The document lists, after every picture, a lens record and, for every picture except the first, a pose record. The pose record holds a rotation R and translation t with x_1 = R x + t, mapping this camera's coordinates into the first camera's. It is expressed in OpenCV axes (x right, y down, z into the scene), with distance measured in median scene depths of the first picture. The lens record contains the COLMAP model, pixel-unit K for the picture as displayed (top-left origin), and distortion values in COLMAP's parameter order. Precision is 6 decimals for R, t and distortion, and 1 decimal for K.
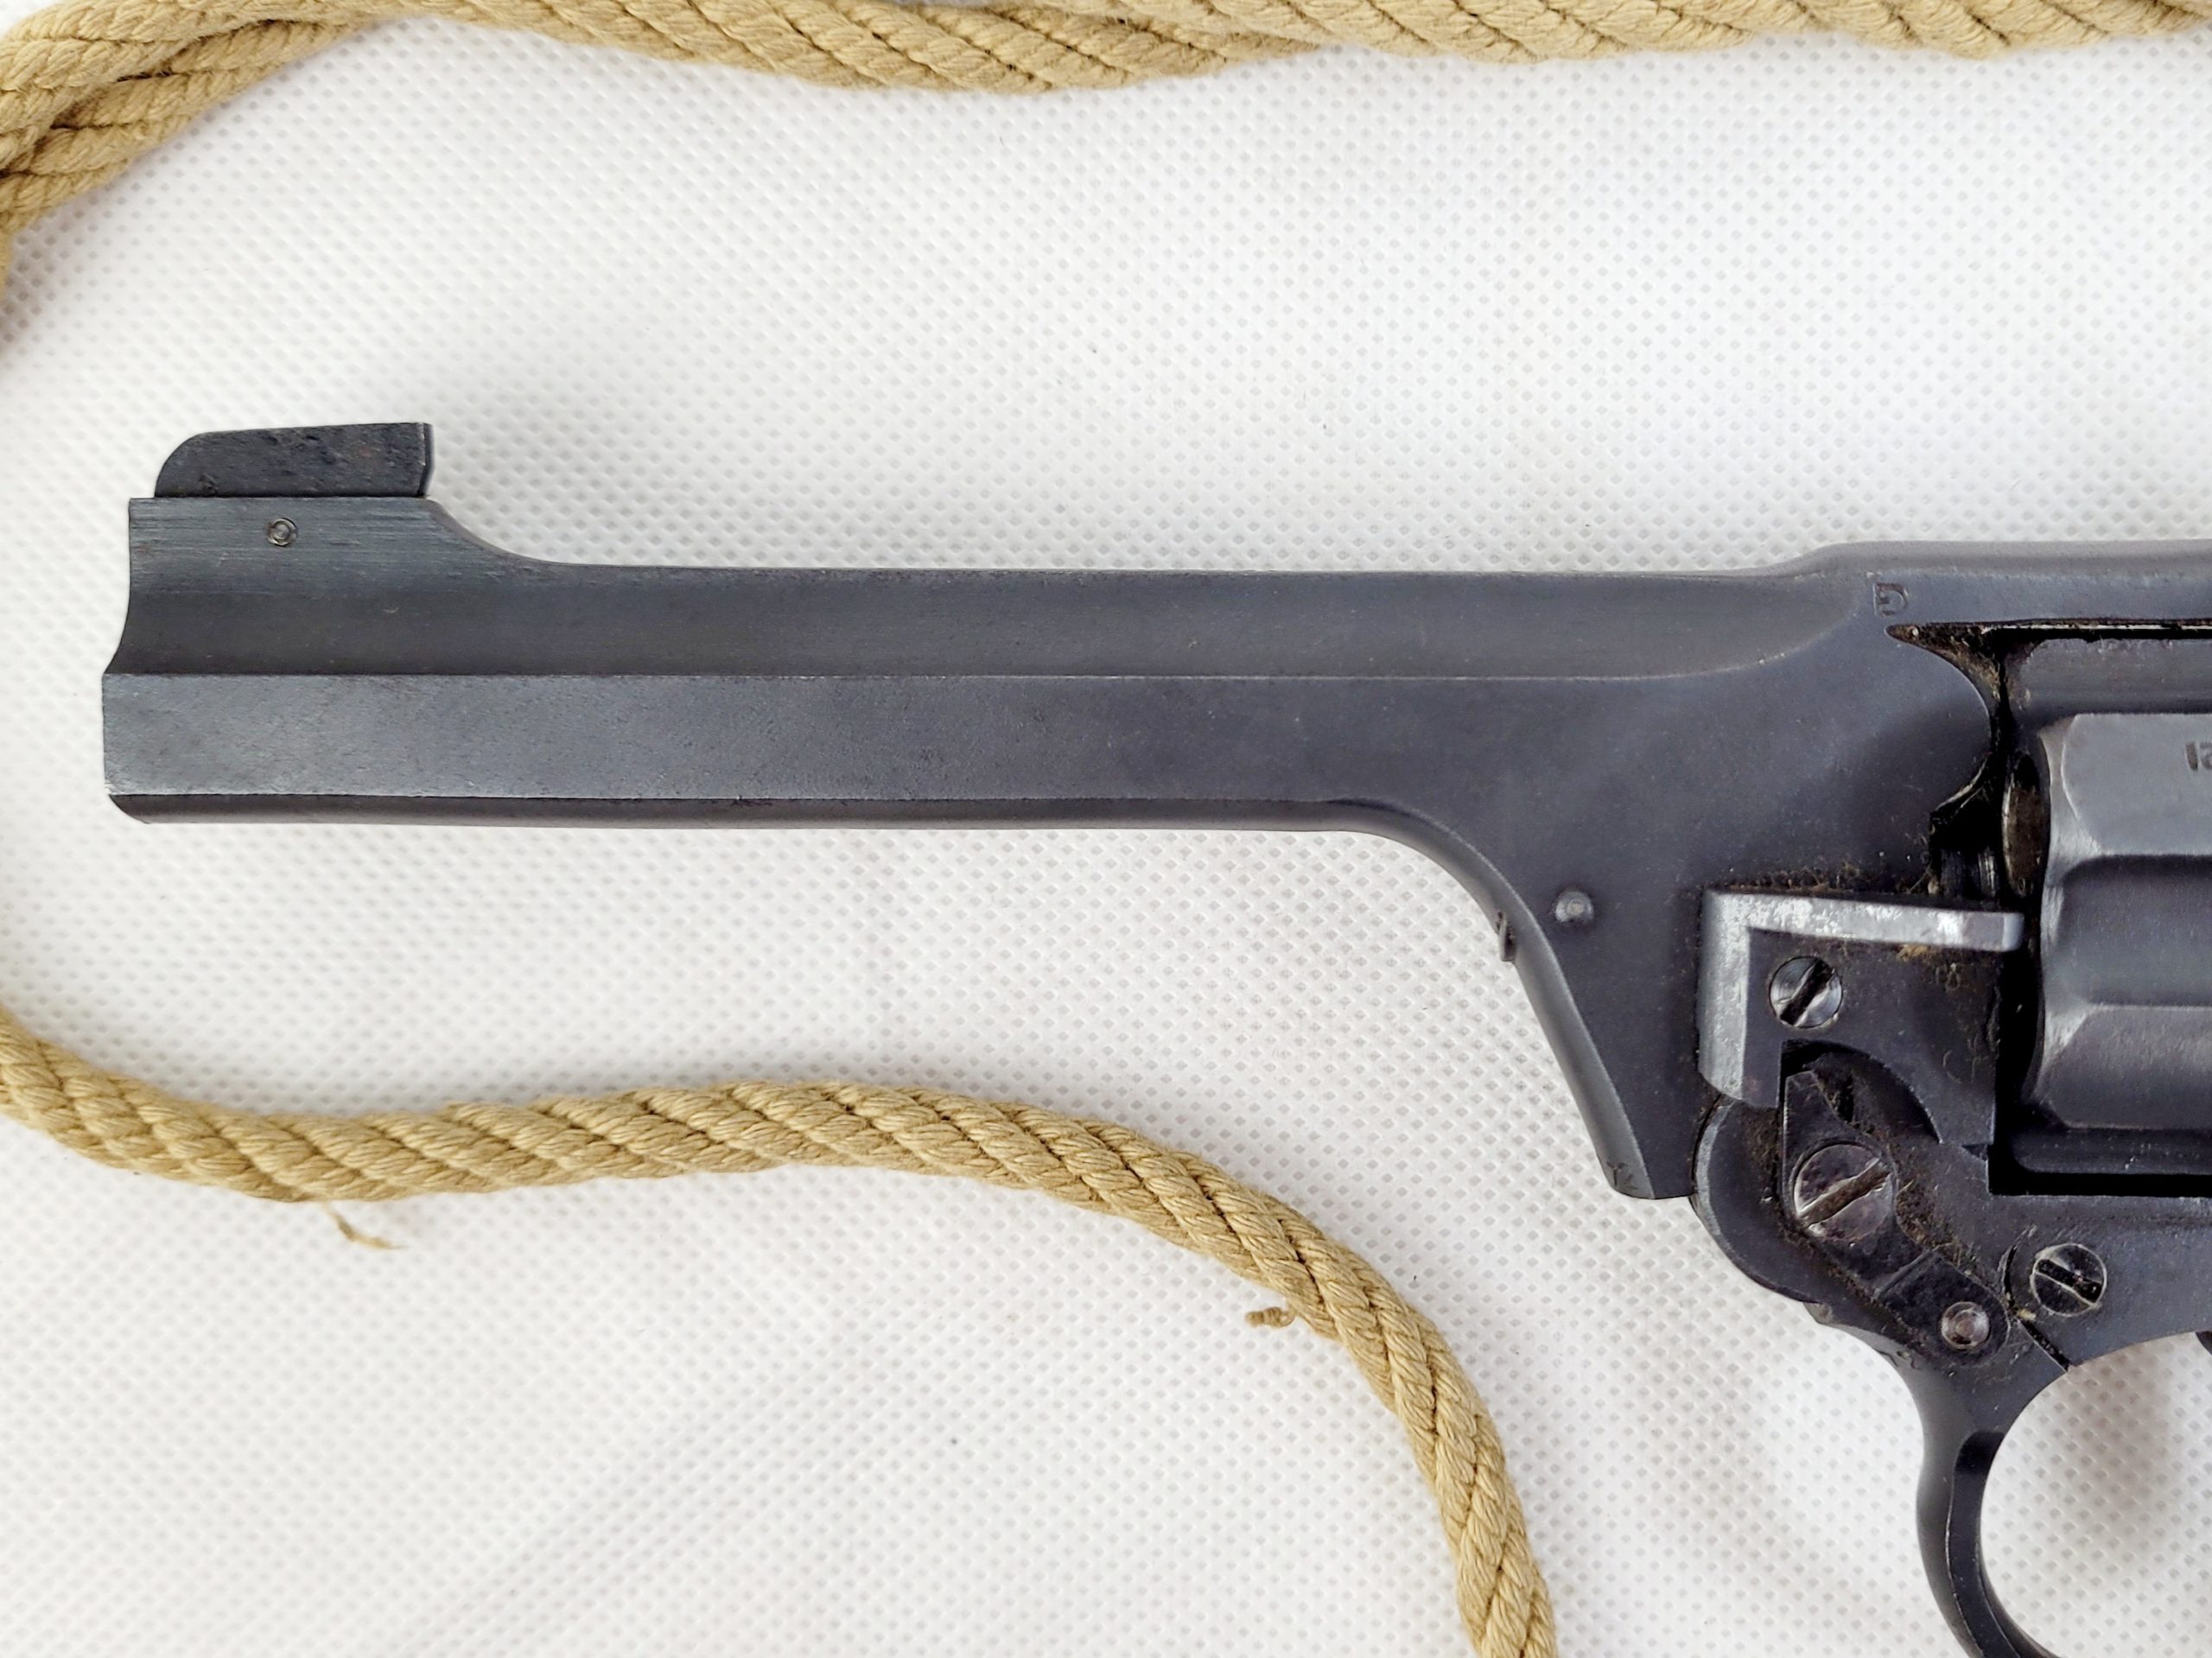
lens RADIAL K [[2143.9, 0, 1055.0], [0, 2143.9, 784.6], [0, 0, 1]] dist [-0.026200, 0.000000]
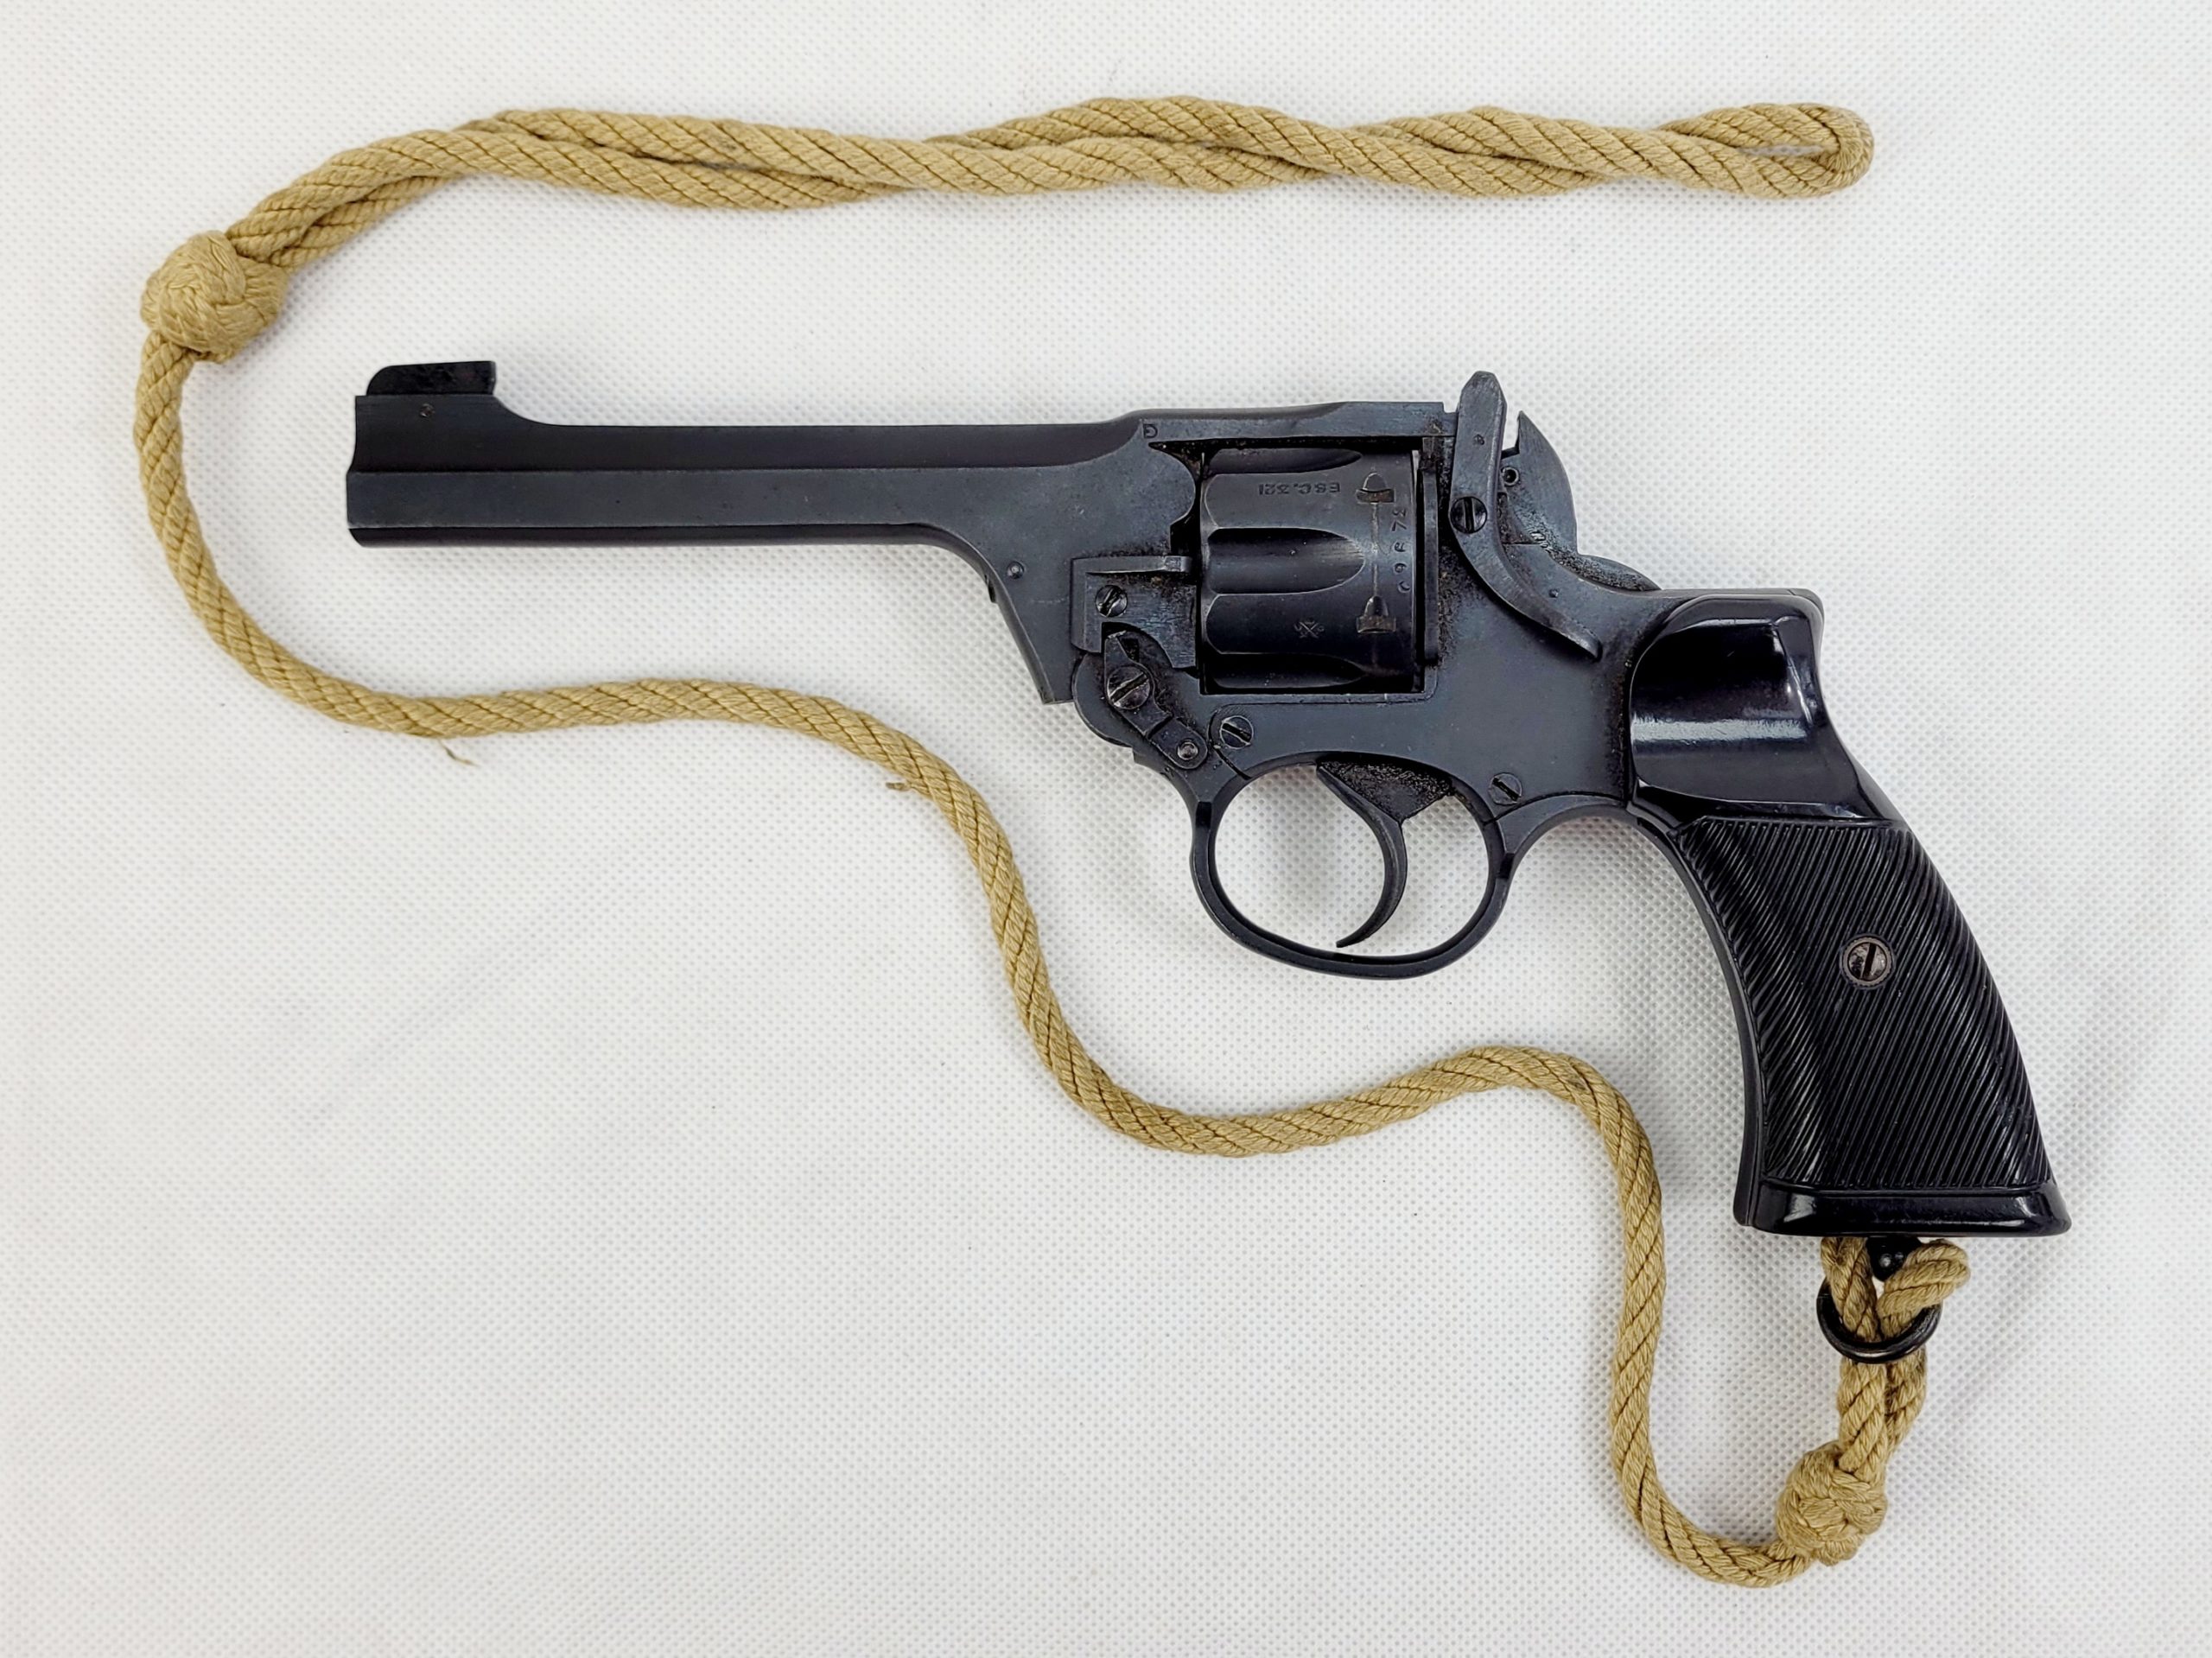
lens RADIAL K [[2143.9, 0, 1110.9], [0, 2143.9, 841.2], [0, 0, 1]] dist [-0.026200, 0.000000]
pose [[0.998867, -0.011644, 0.046132, 0.217221], [0.012797, 0.999611, -0.024780, 0.366530], [-0.045826, 0.025343, 0.998628, -1.139746]]
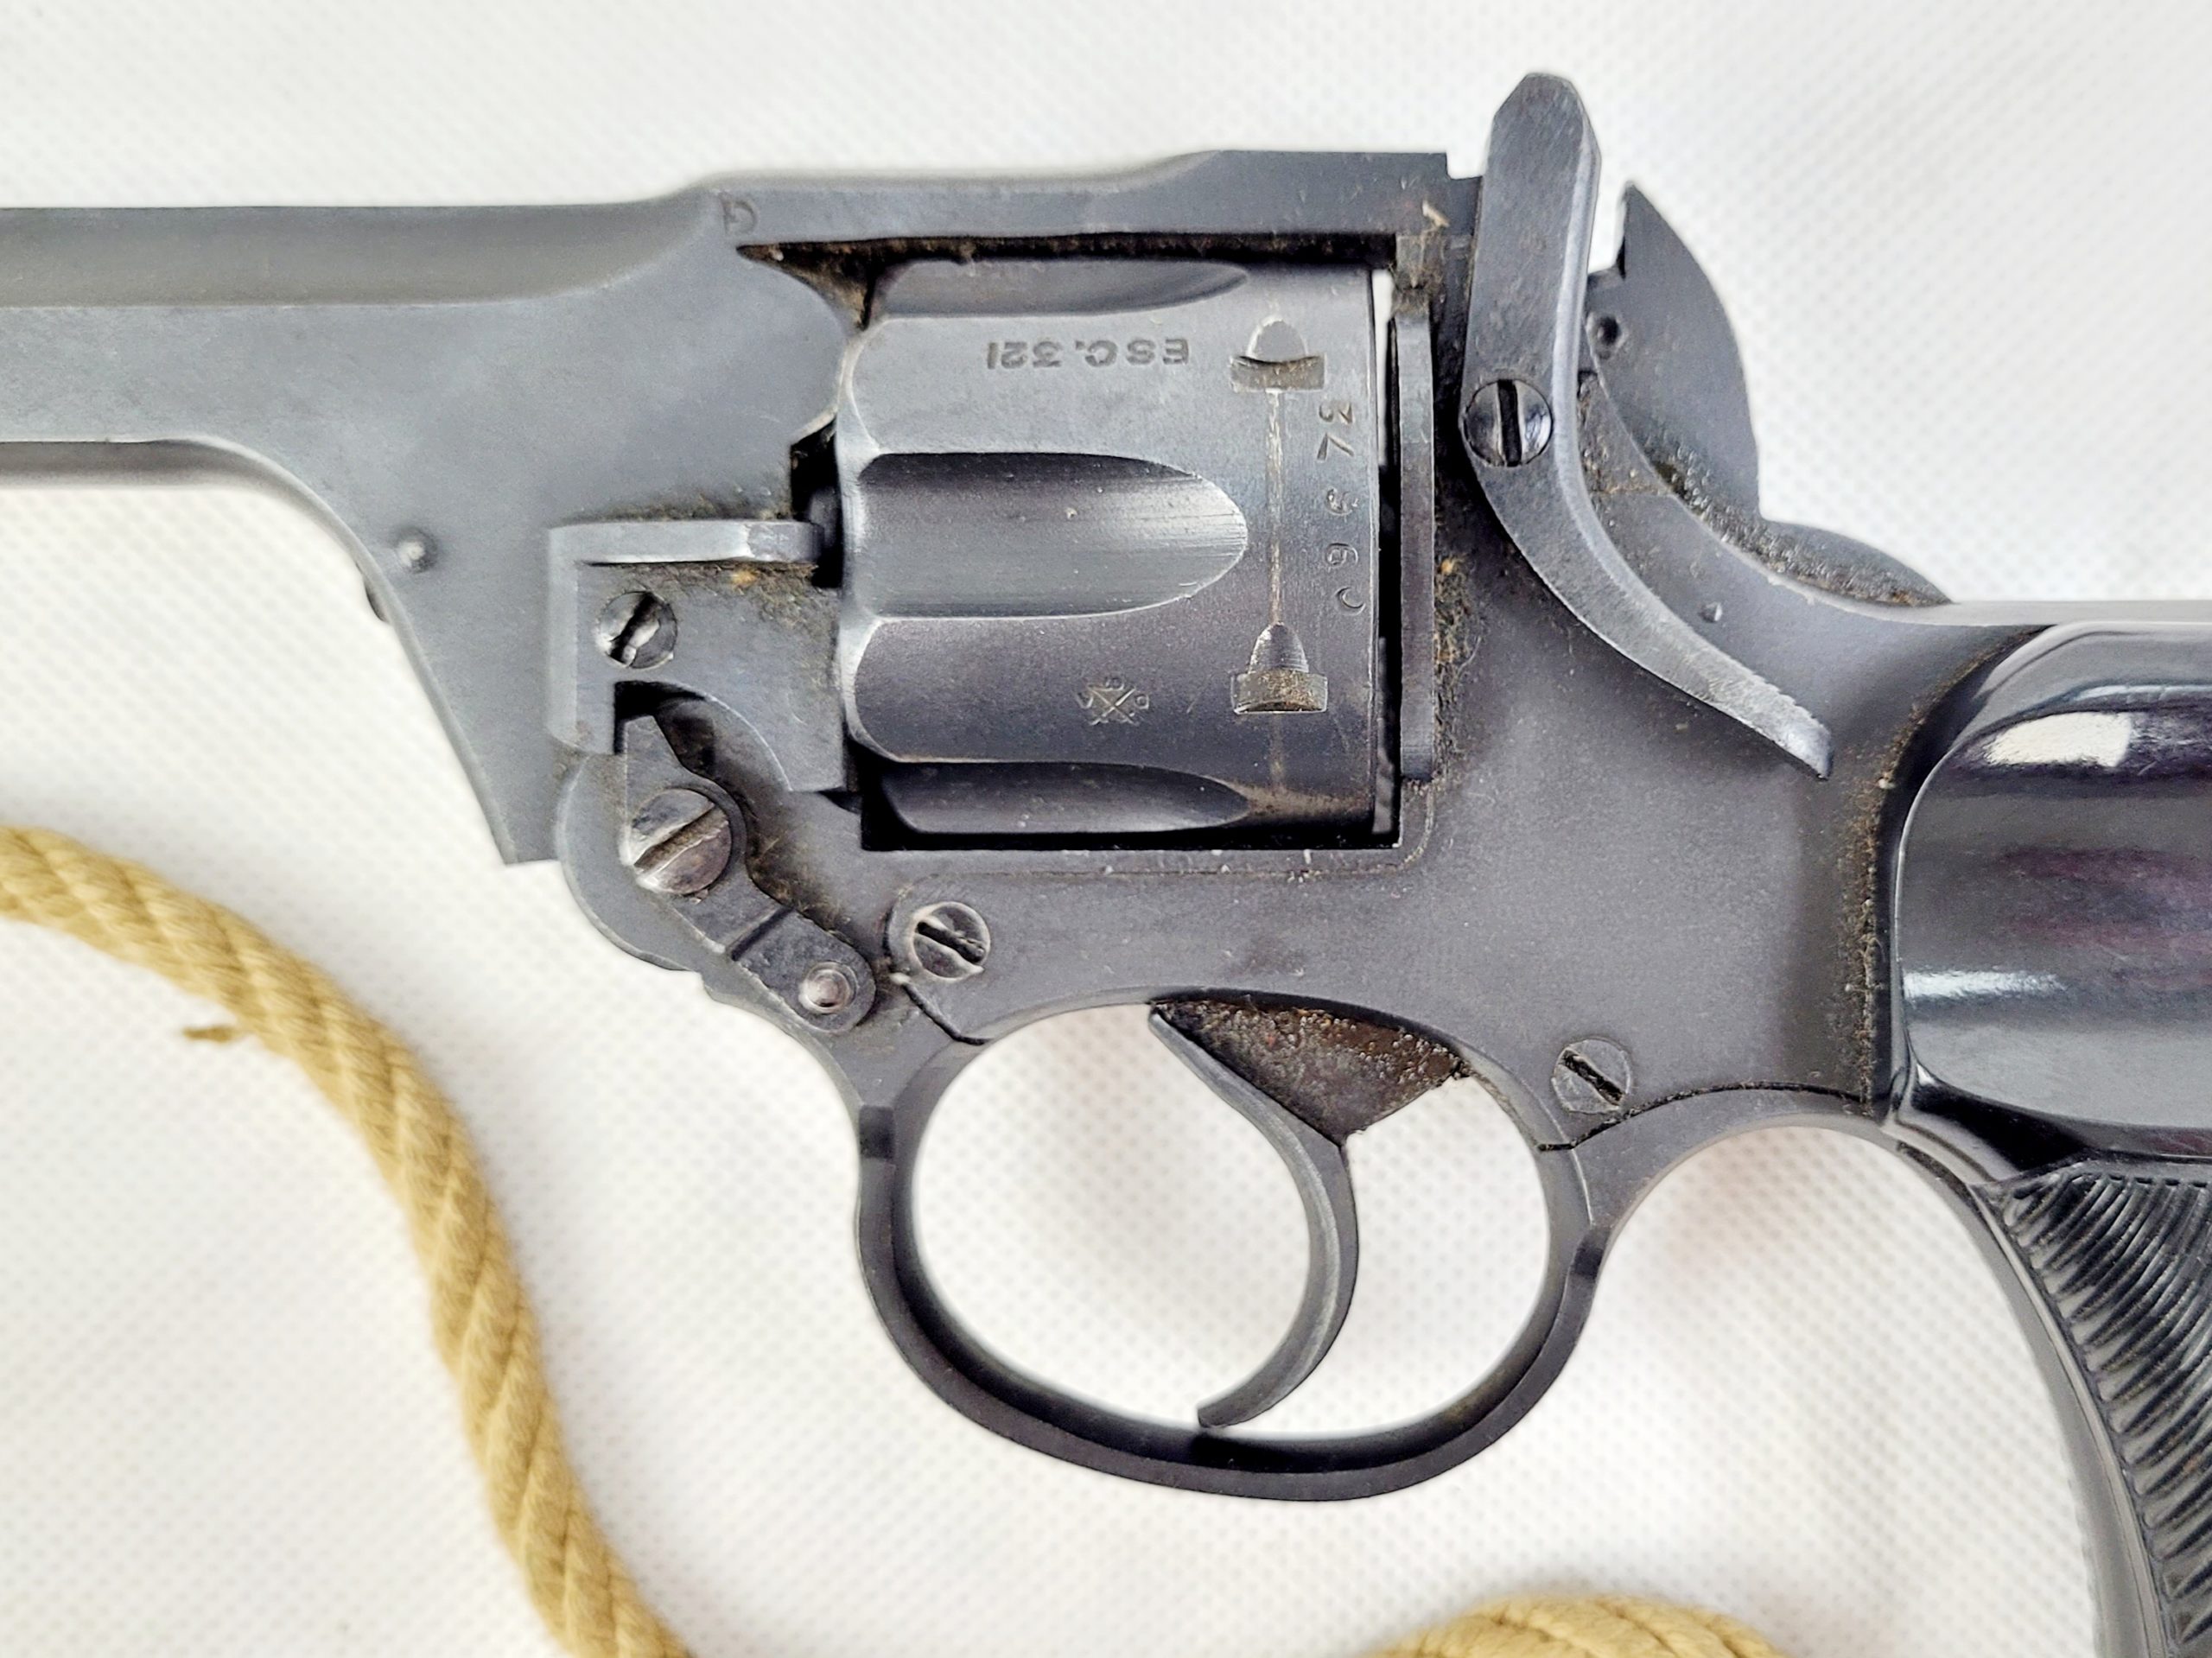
lens RADIAL K [[2143.9, 0, 1142.6], [0, 2143.9, 800.5], [0, 0, 1]] dist [-0.026200, 0.000000]
pose [[0.997846, -0.012658, 0.064361, 0.457180], [0.012794, 0.999917, -0.001711, 0.157841], [-0.064334, 0.002531, 0.997925, 0.047498]]
